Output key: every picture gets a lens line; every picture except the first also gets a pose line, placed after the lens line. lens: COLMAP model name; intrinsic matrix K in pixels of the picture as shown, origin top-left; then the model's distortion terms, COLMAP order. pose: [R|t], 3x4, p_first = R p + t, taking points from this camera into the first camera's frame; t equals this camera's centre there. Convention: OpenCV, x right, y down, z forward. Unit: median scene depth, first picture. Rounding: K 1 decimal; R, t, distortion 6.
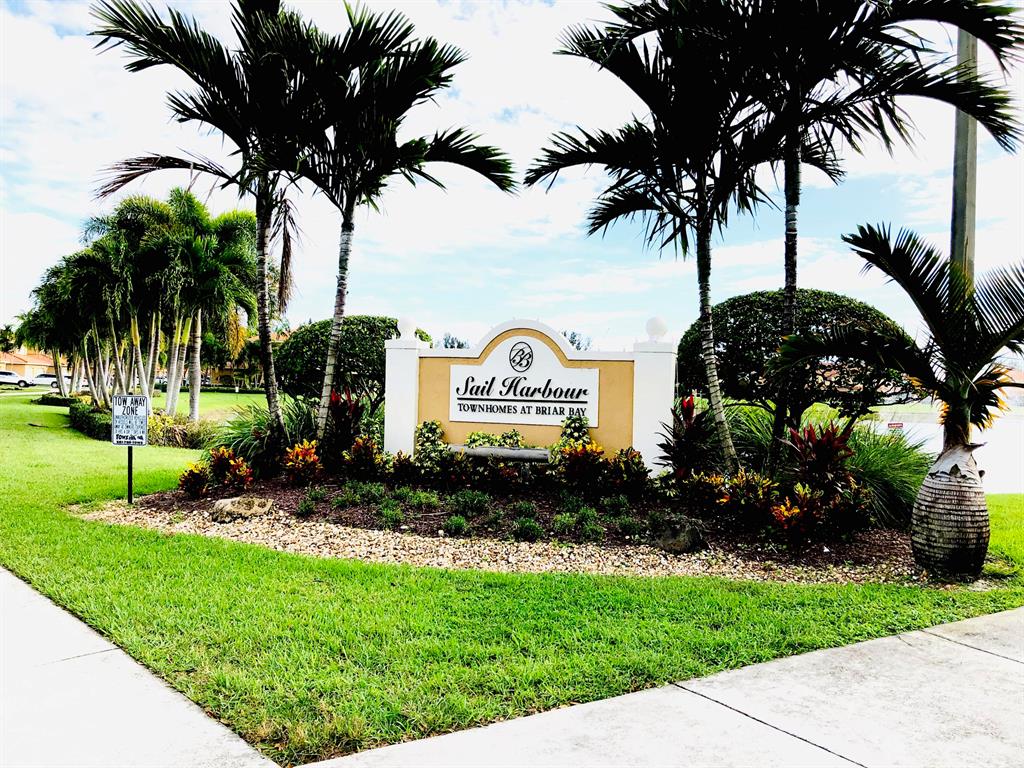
lens RADIAL K [[818.1, 0, 510.0], [0, 818.1, 383.2], [0, 0, 1]] dist [0.006380, 0.004702]
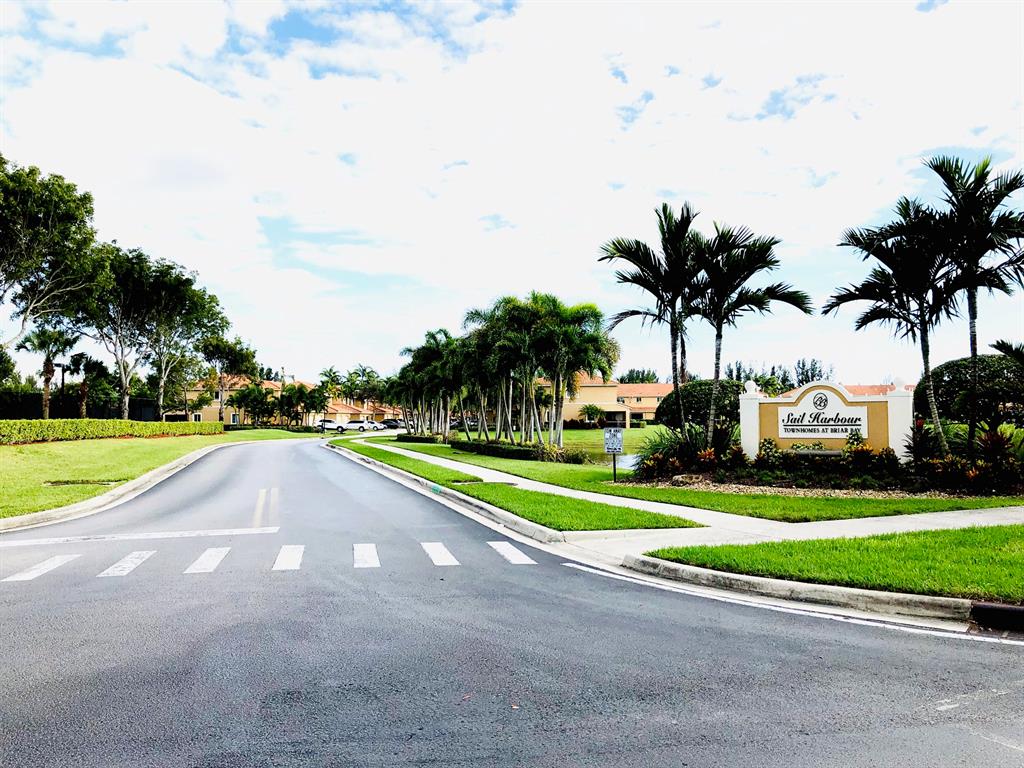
lens RADIAL K [[818.1, 0, 508.5], [0, 818.1, 383.0], [0, 0, 1]] dist [0.006380, 0.004702]
pose [[0.961431, -0.042204, -0.271791, -0.162490], [0.029902, 0.998339, -0.049249, -0.003912], [0.273418, 0.039222, 0.961095, -0.992890]]
